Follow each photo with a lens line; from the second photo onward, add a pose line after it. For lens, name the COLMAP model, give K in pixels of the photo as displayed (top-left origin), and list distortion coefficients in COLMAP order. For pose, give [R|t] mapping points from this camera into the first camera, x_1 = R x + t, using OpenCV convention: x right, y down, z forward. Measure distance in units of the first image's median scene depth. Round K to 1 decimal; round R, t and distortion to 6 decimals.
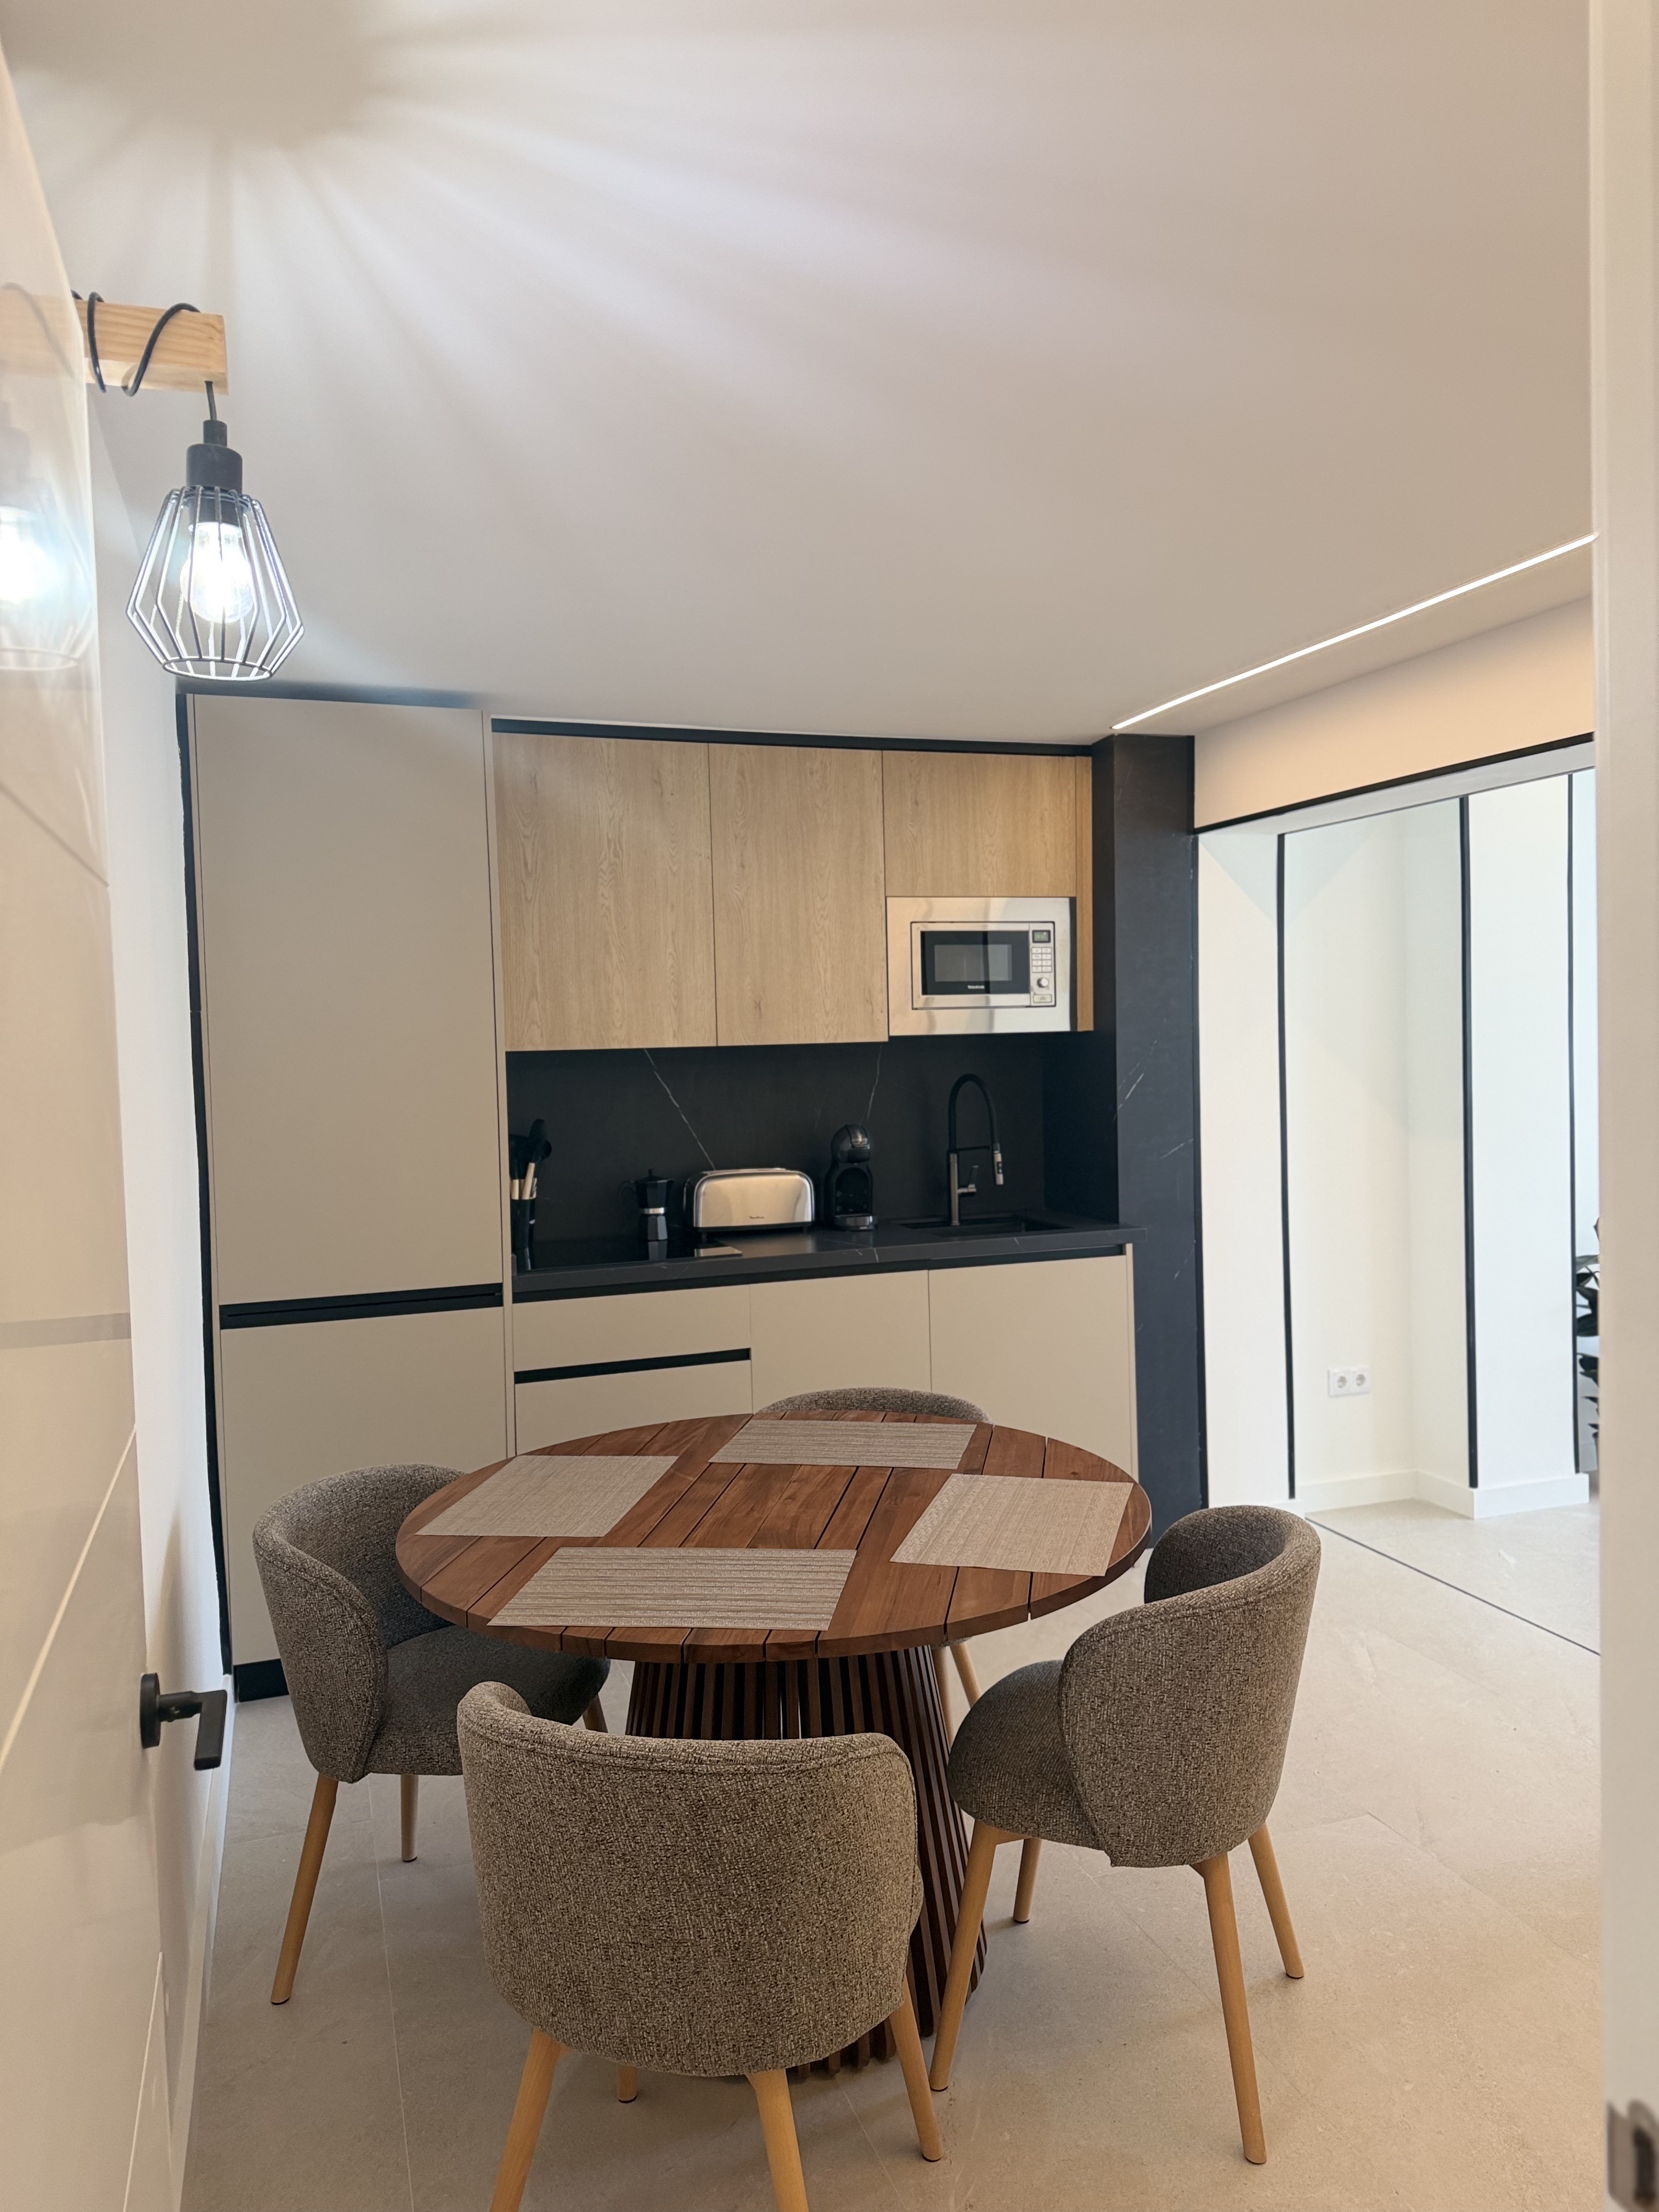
lens RADIAL K [[1572.2, 0, 841.3], [0, 1572.2, 1161.1], [0, 0, 1]] dist [0.067001, -0.040034]
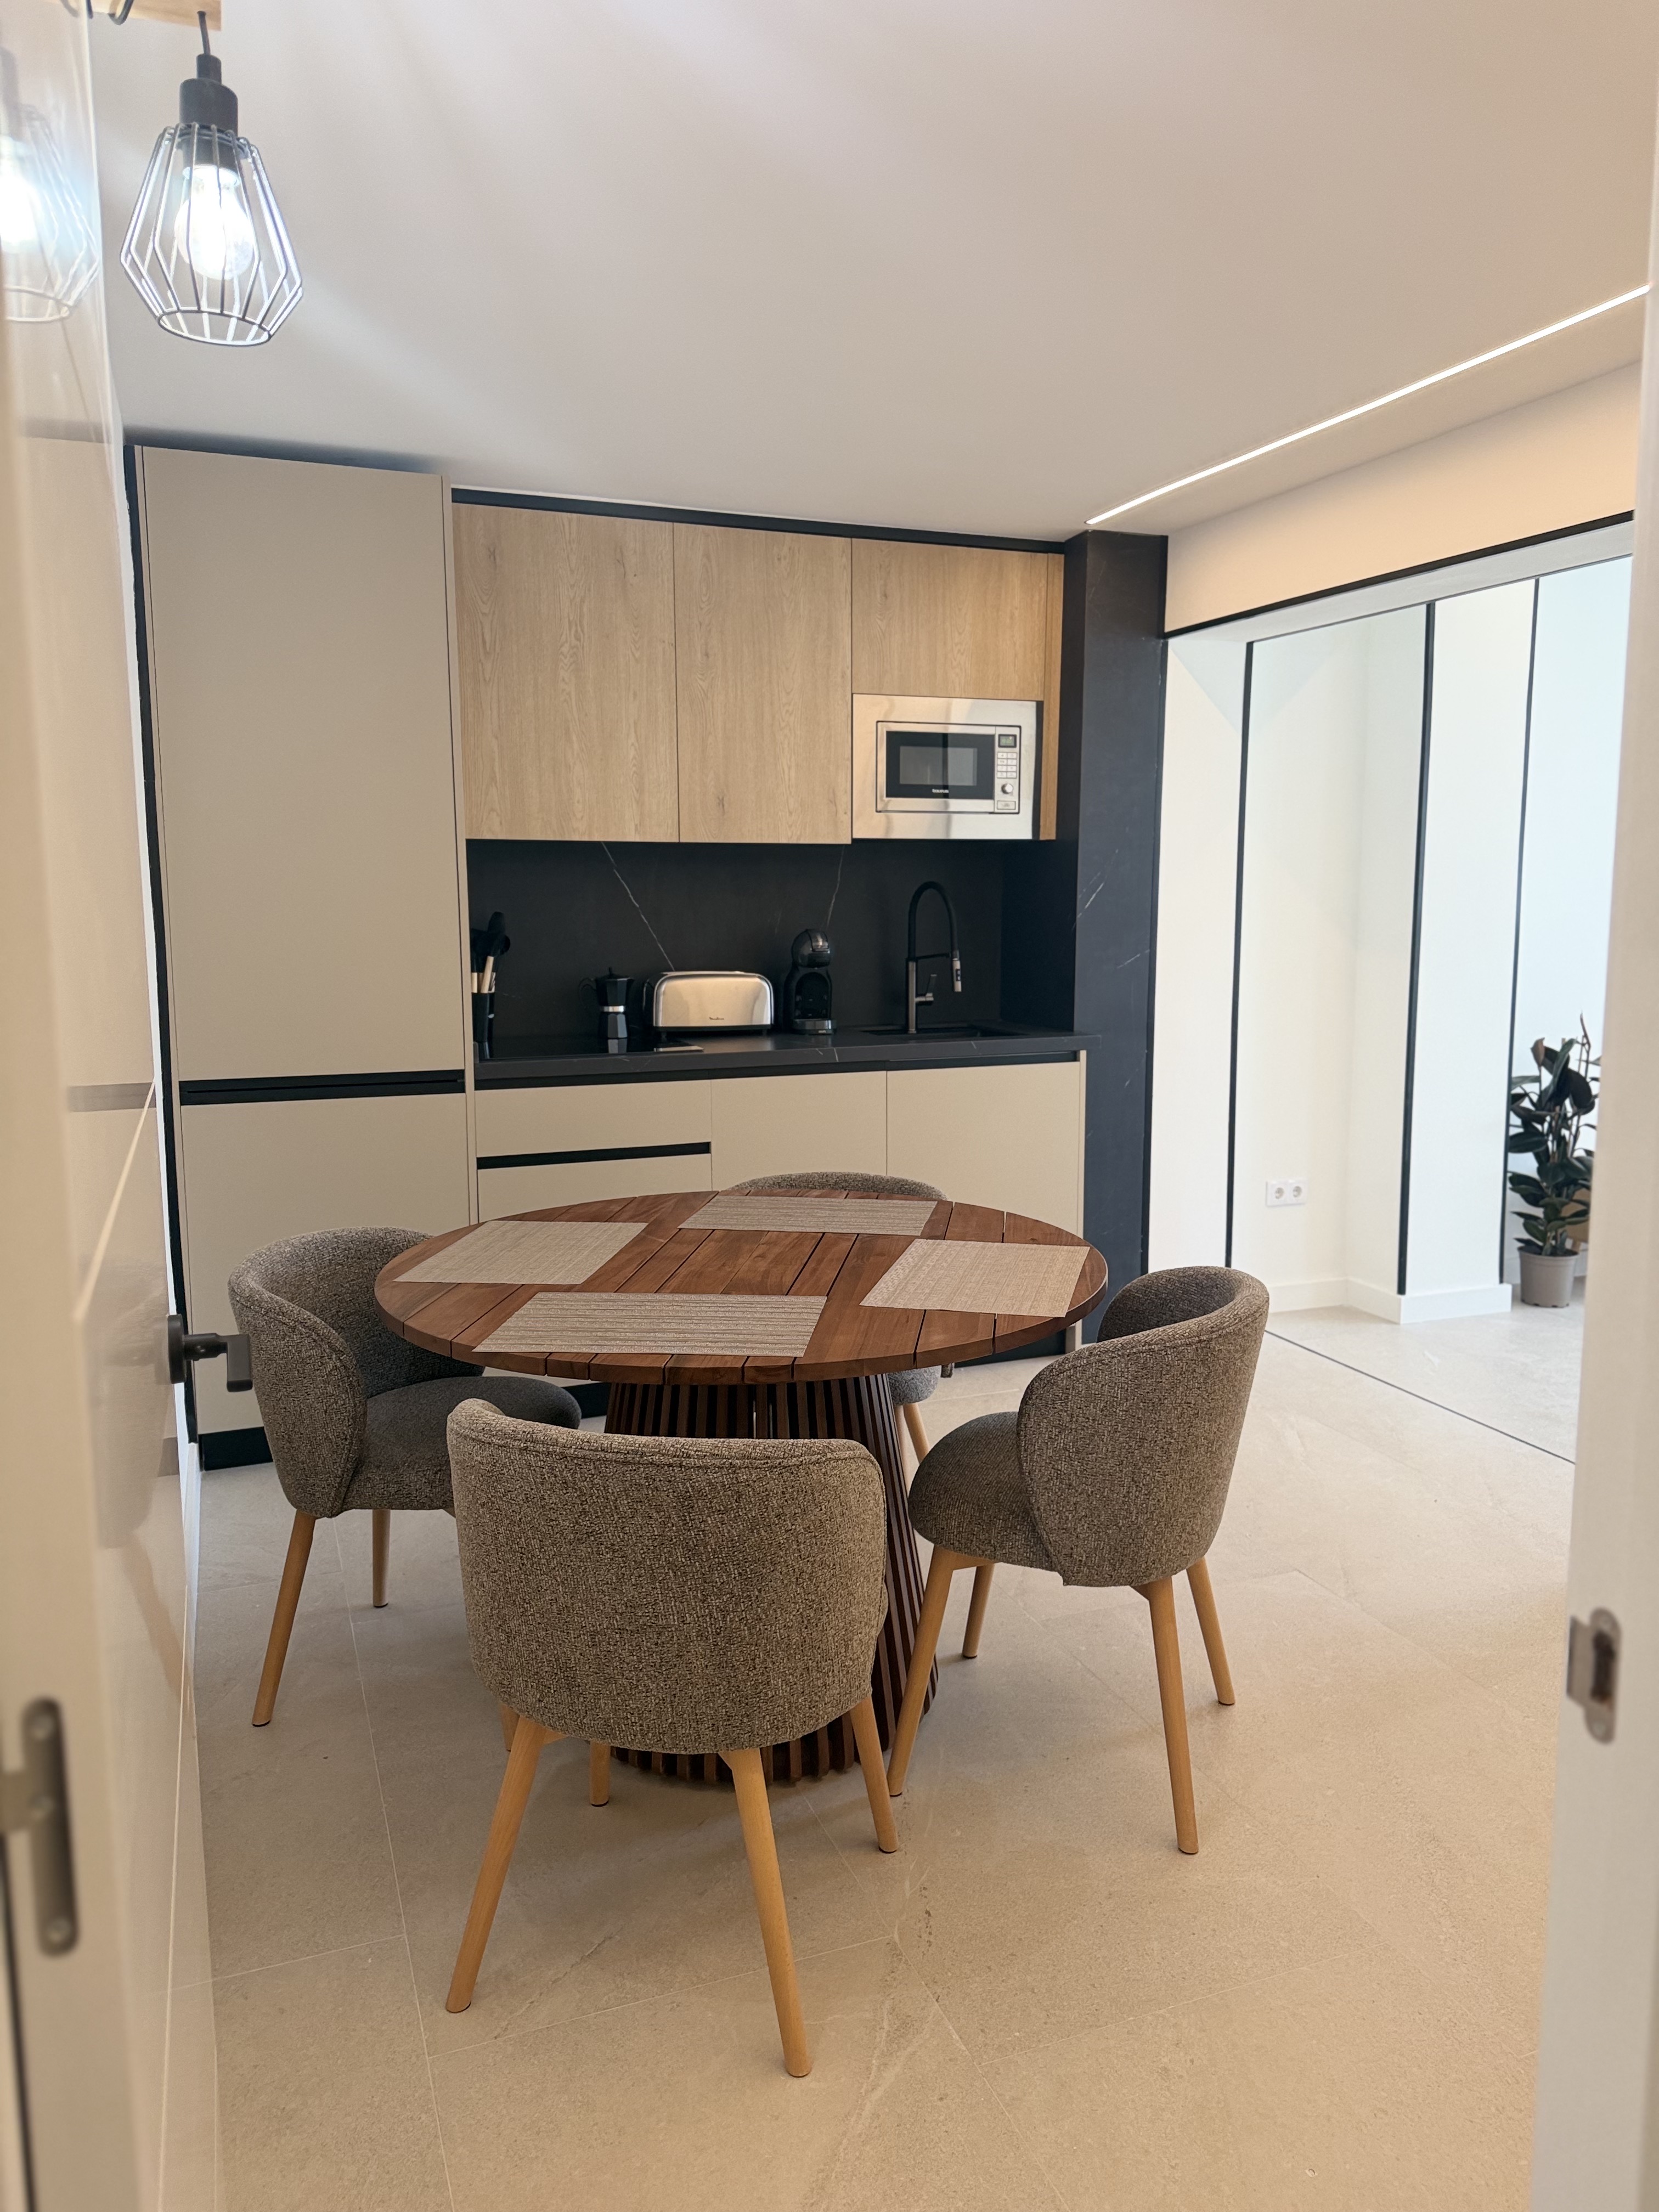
lens RADIAL K [[1572.2, 0, 839.7], [0, 1572.2, 1143.6], [0, 0, 1]] dist [0.067001, -0.040034]
pose [[0.999053, 0.018183, 0.039531, -0.014319], [-0.021260, 0.996658, 0.078870, 0.037563], [-0.037964, -0.079636, 0.996101, -0.010674]]
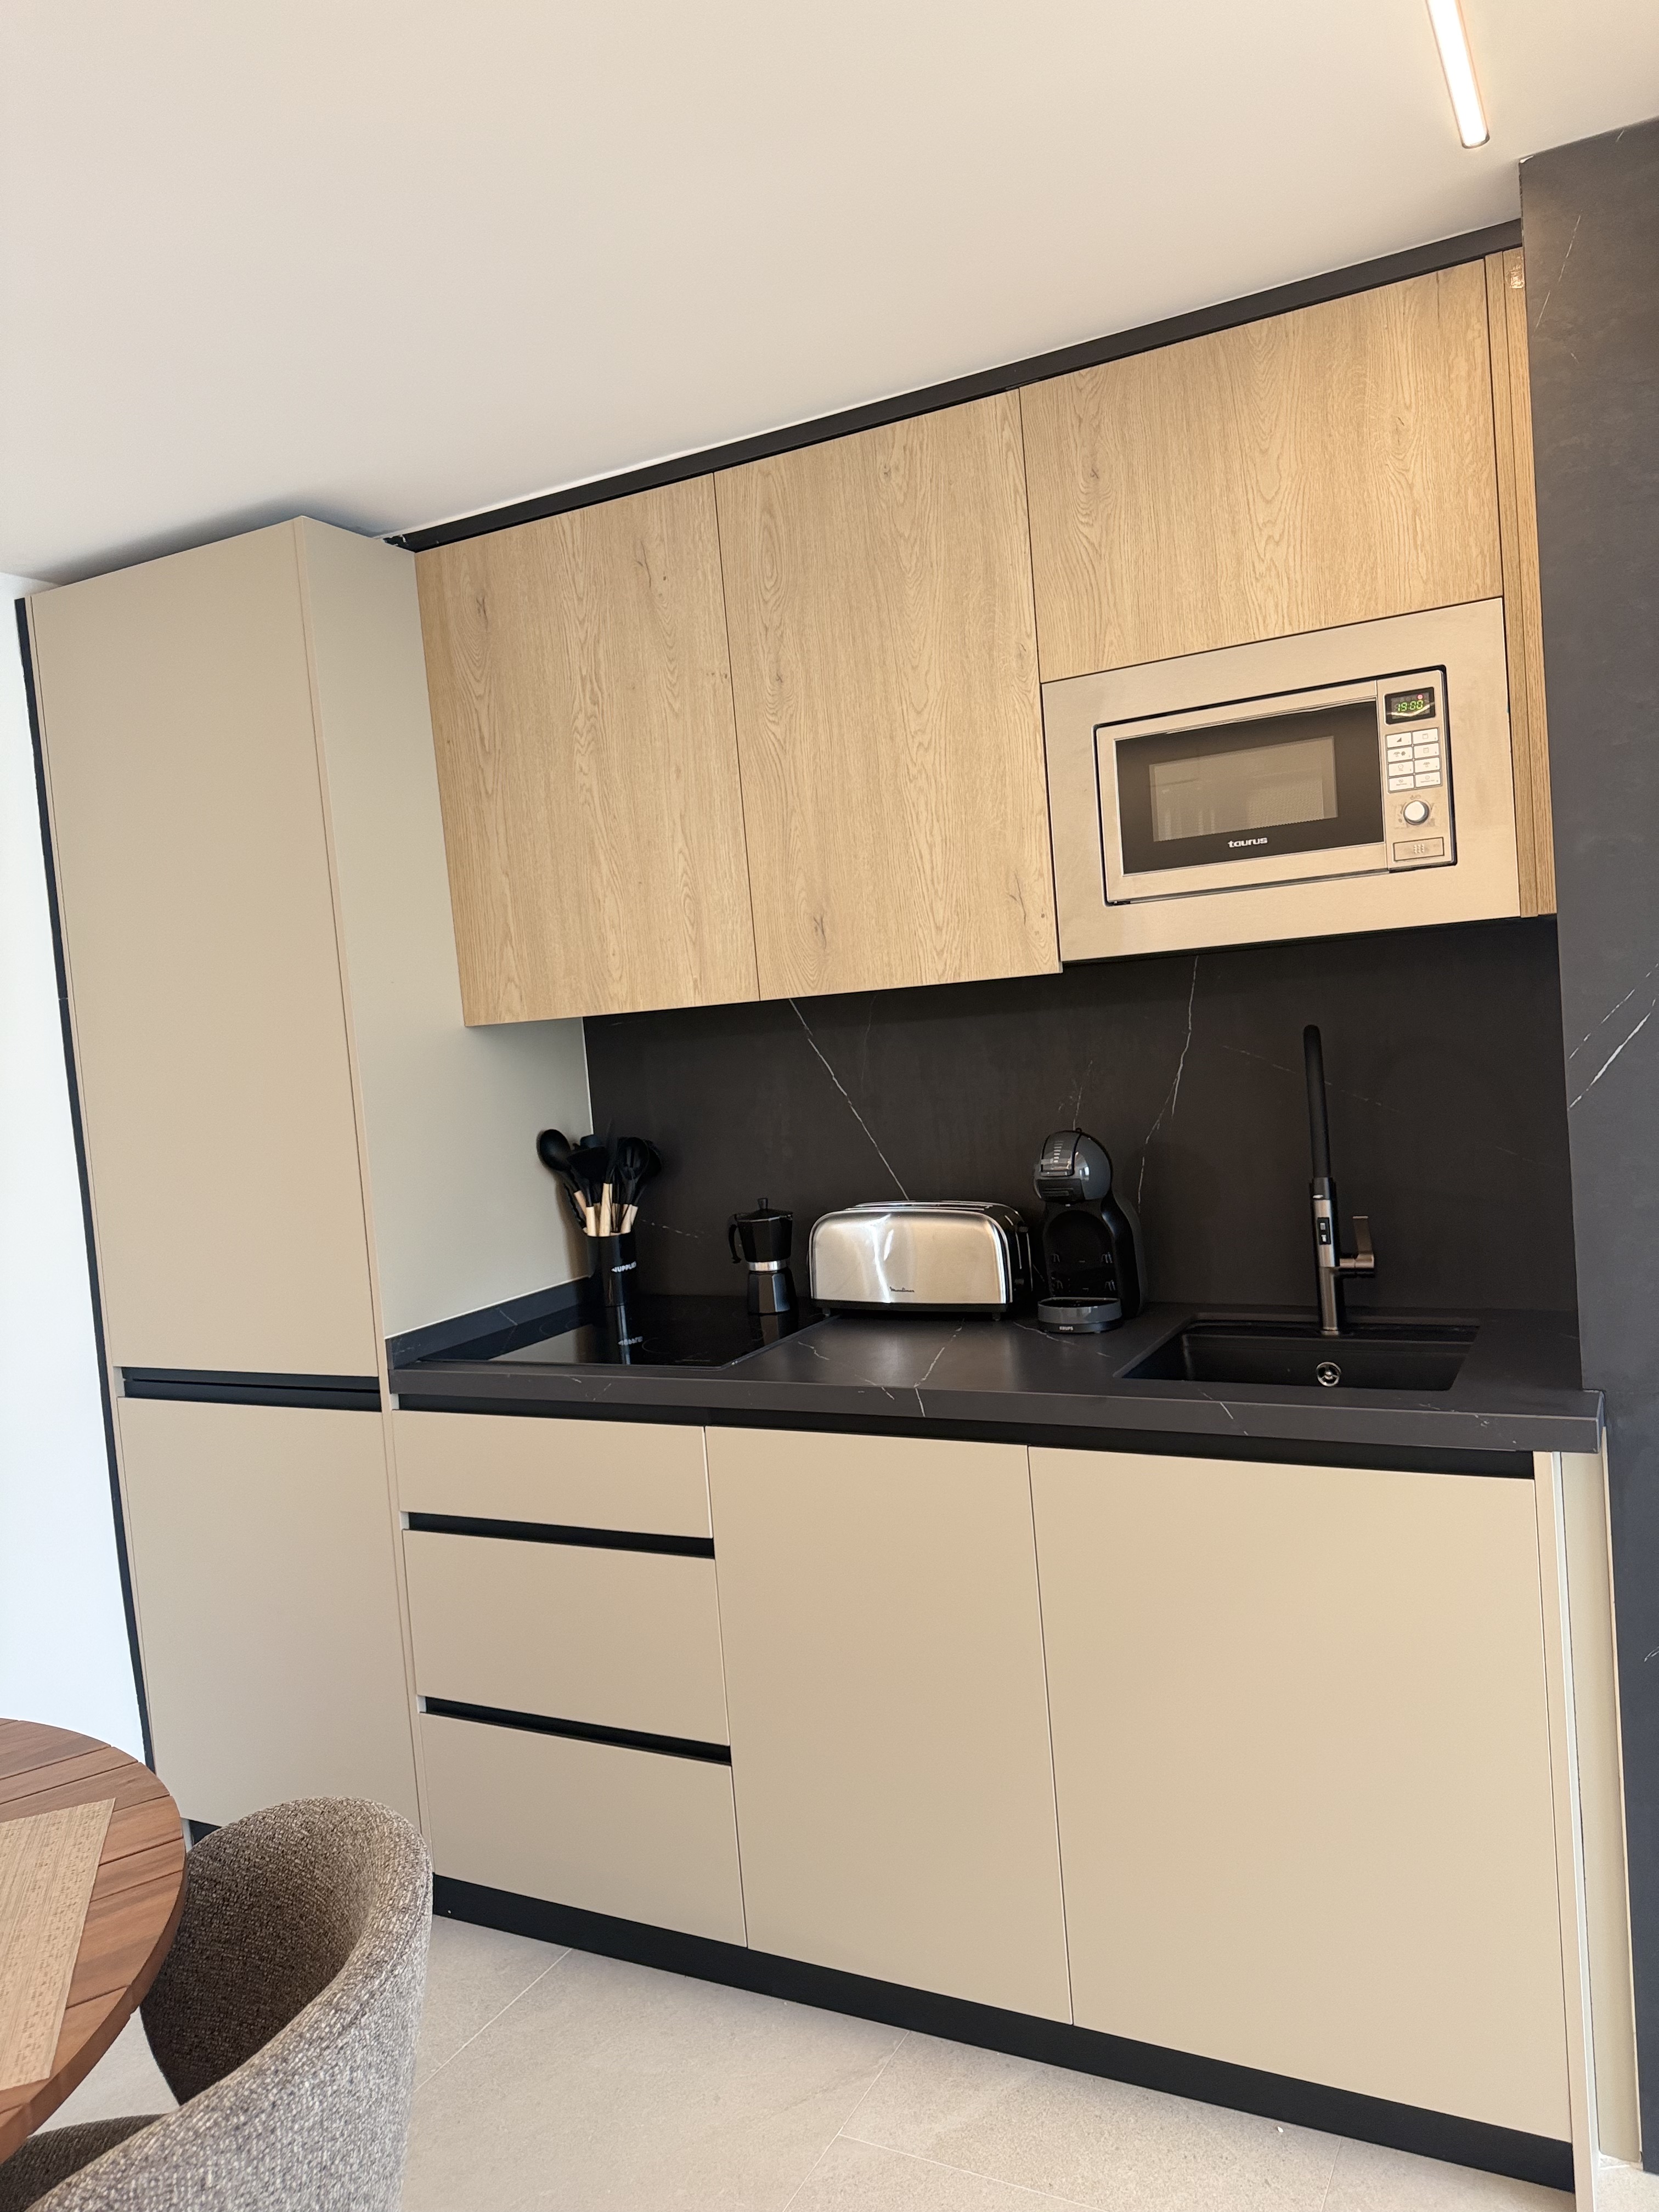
lens RADIAL K [[1572.2, 0, 758.3], [0, 1572.2, 1136.2], [0, 0, 1]] dist [0.067001, -0.040034]
pose [[0.682273, 0.020848, -0.730800, 0.358544], [0.005351, 0.999424, 0.033507, -0.043779], [0.731078, -0.026771, 0.681769, 0.620906]]
